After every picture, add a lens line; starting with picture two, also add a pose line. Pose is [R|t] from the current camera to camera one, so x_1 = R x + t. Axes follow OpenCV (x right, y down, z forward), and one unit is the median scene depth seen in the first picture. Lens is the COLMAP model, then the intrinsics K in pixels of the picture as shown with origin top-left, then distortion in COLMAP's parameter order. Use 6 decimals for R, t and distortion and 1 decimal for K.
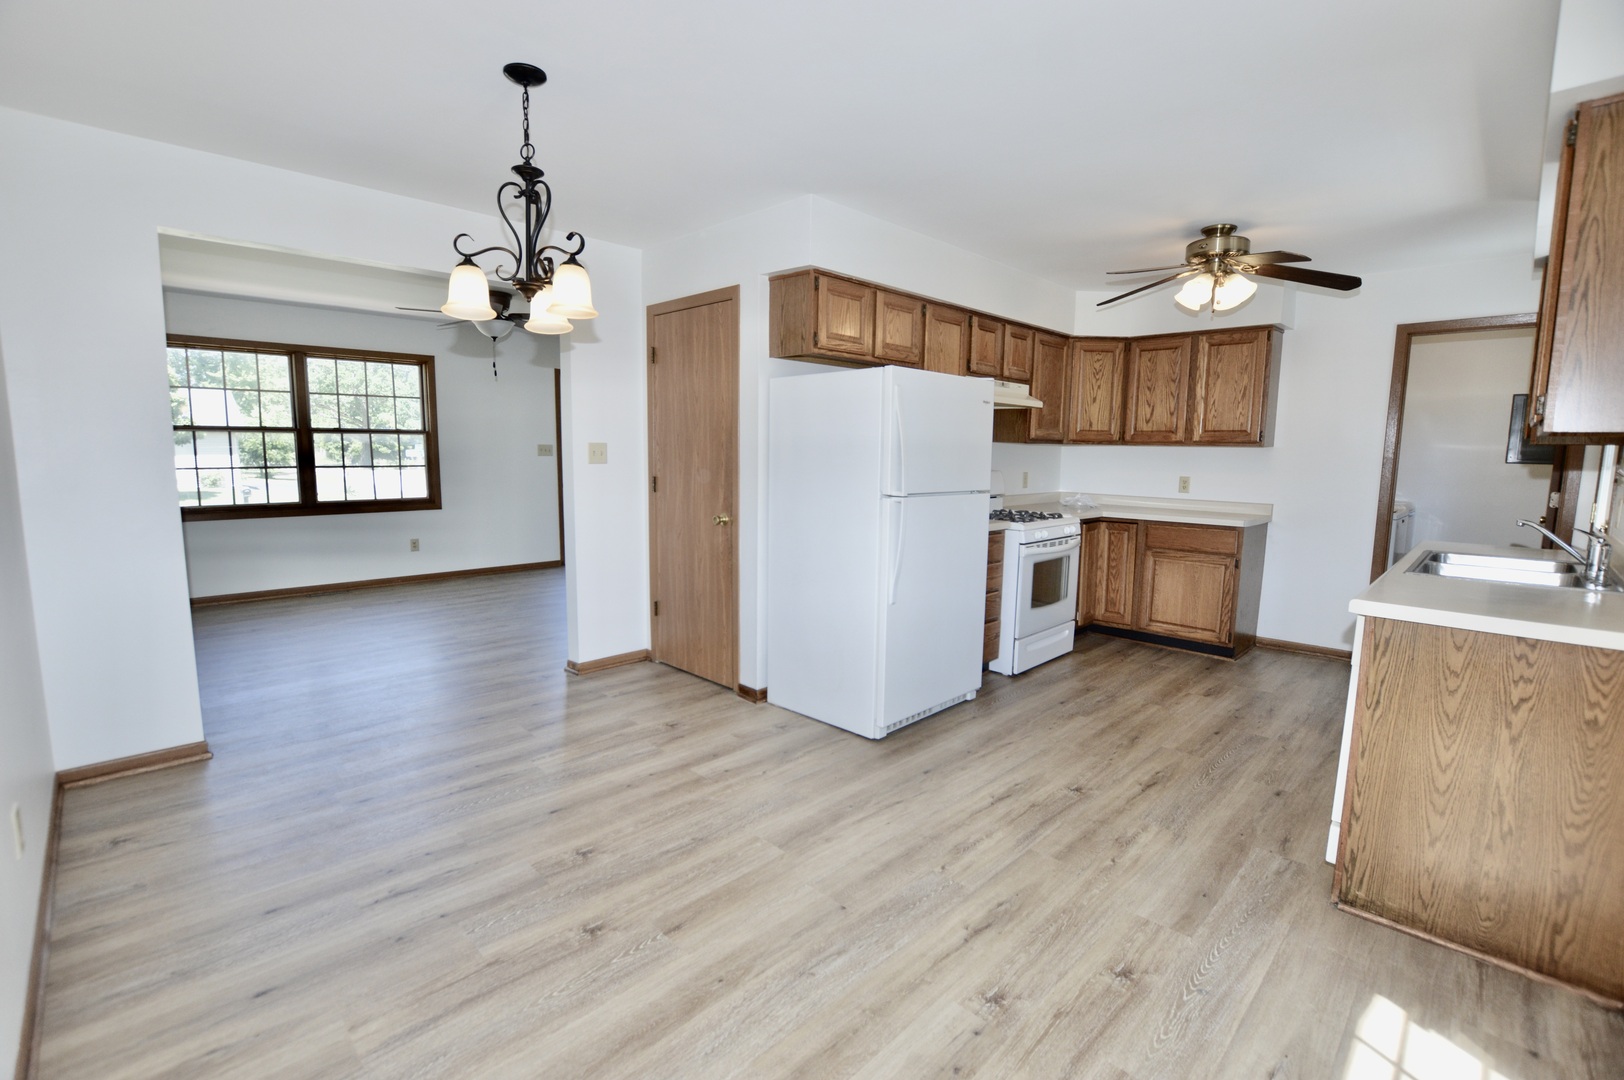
lens RADIAL K [[734.7, 0, 812.0], [0, 734.7, 540.0], [0, 0, 1]] dist [-0.021940, -0.000046]
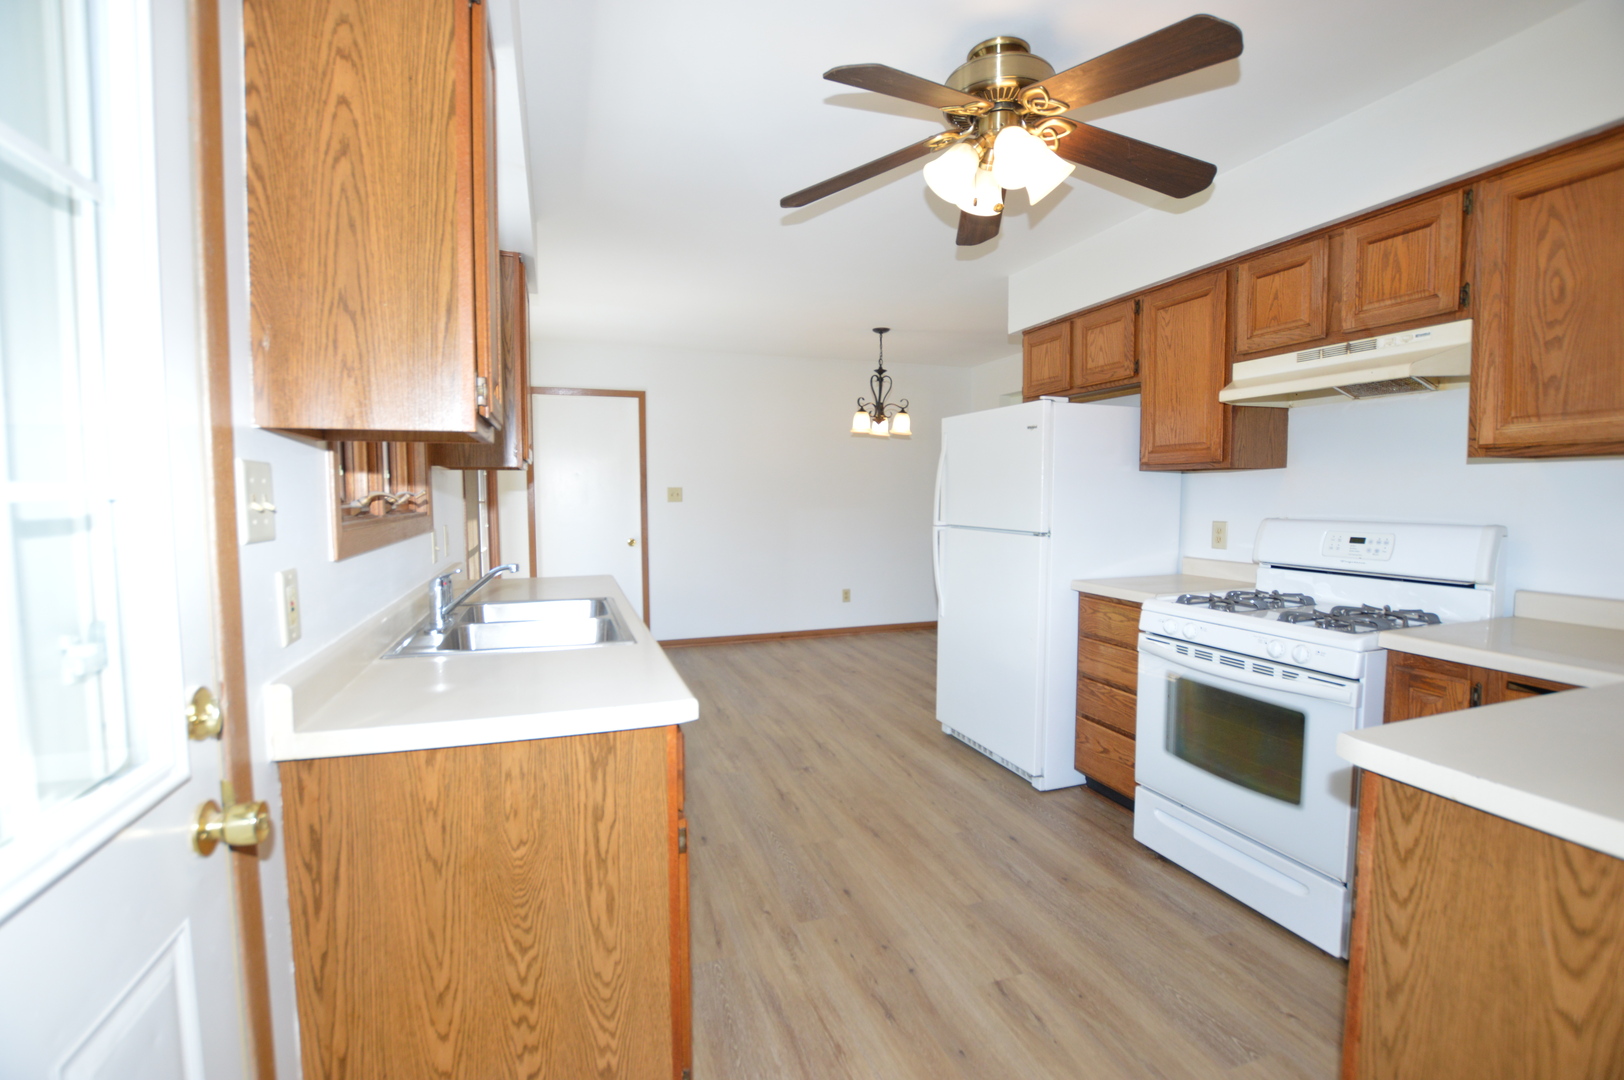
lens RADIAL K [[734.7, 0, 812.0], [0, 734.7, 540.0], [0, 0, 1]] dist [-0.021940, -0.000046]
pose [[-0.445990, 0.042731, -0.894017, 1.246403], [-0.118065, 0.987323, 0.106088, -0.133693], [0.887217, 0.152866, -0.435291, 1.305393]]
